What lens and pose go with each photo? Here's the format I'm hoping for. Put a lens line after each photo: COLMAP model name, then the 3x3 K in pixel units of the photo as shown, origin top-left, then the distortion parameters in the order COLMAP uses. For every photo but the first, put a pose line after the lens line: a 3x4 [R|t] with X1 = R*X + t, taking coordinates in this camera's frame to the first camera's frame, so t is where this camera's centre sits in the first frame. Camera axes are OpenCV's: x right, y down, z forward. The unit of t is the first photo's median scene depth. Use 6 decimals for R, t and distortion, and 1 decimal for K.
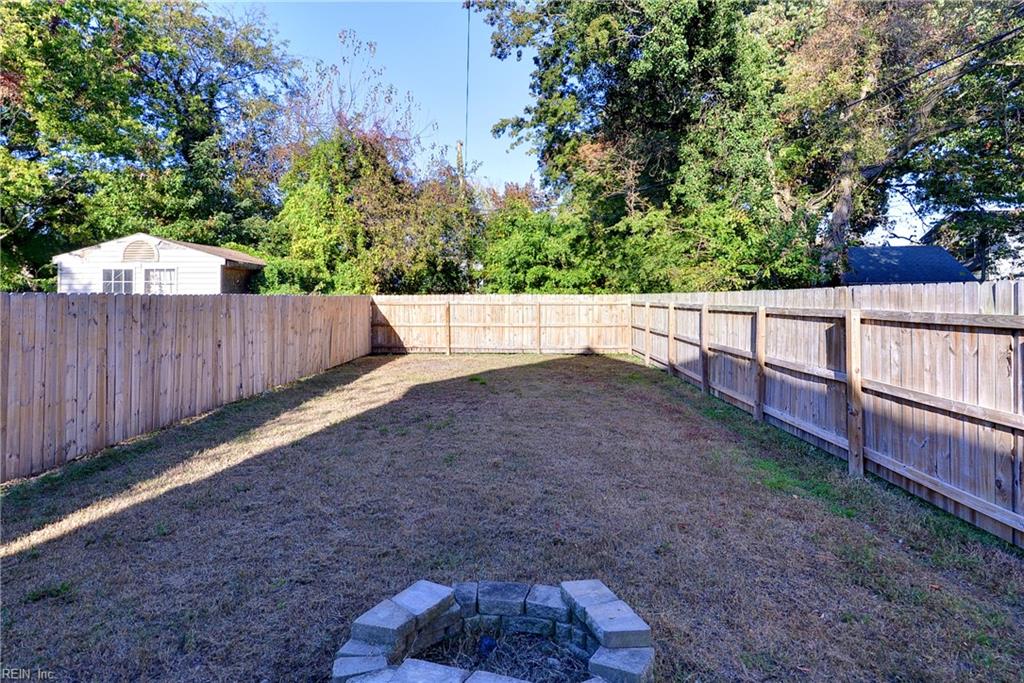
lens RADIAL K [[563.6, 0, 513.2], [0, 563.6, 283.4], [0, 0, 1]] dist [0.001686, -0.000702]
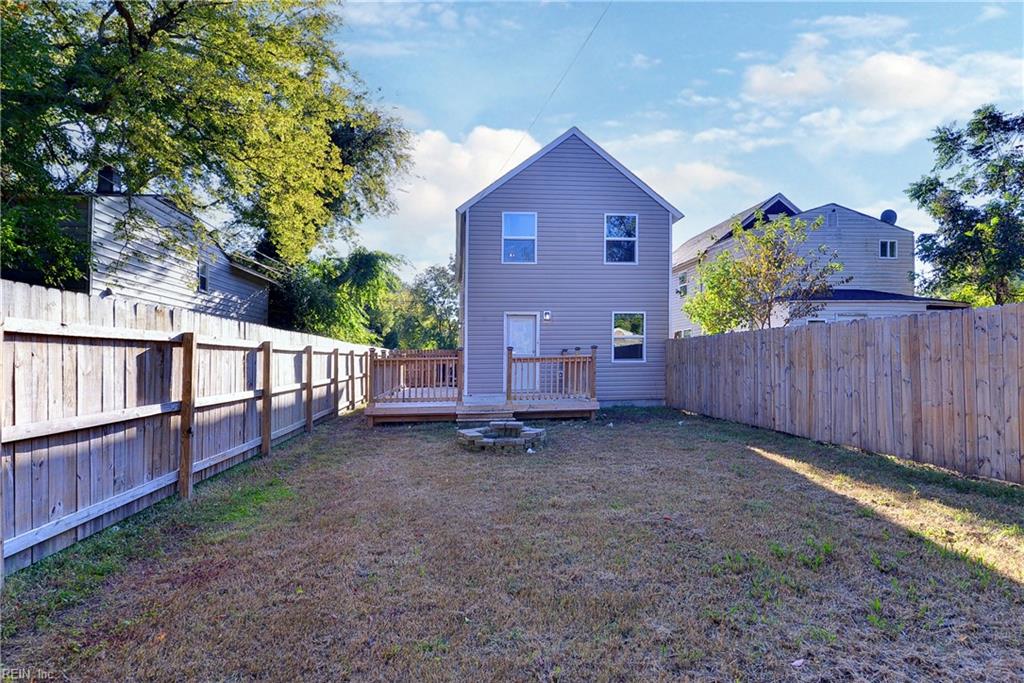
lens RADIAL K [[576.8, 0, 514.1], [0, 576.8, 358.2], [0, 0, 1]] dist [0.001651, 0.000060]
pose [[-0.991098, 0.014316, -0.132363, 0.129800], [0.017823, 0.999520, -0.025353, 0.094501], [0.131936, -0.027487, -0.990877, 1.529900]]
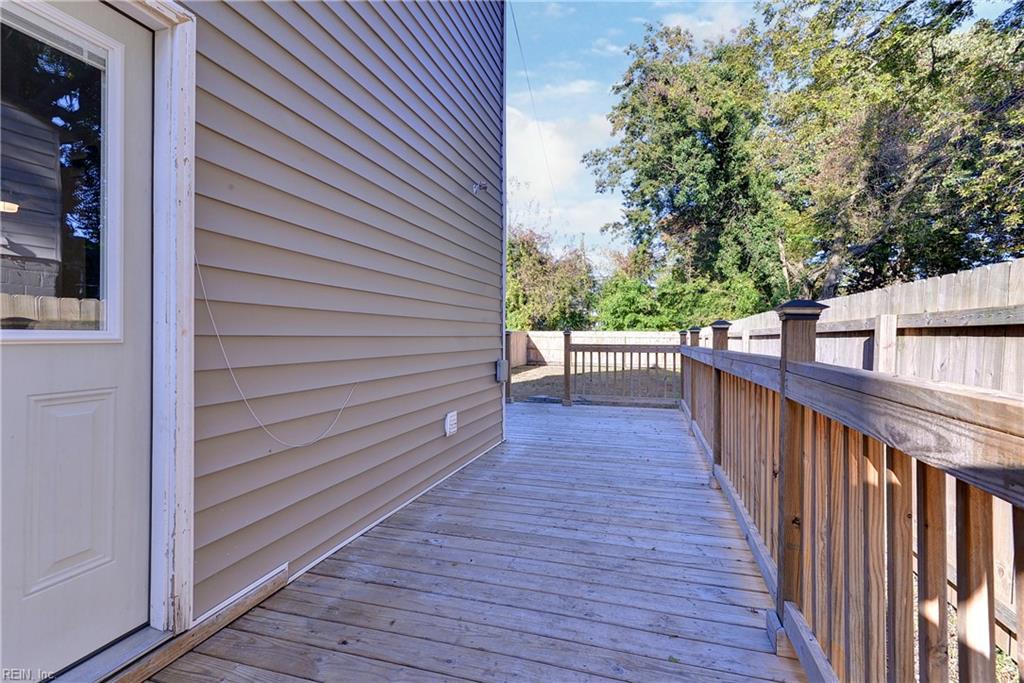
lens RADIAL K [[481.0, 0, 512.8], [0, 481.0, 324.9], [0, 0, 1]] dist [0.001140, 0.000015]
pose [[0.963274, 0.002701, -0.268506, 0.103559], [-0.002444, 0.999996, 0.001290, -0.001326], [0.268508, -0.000586, 0.963277, -0.439029]]
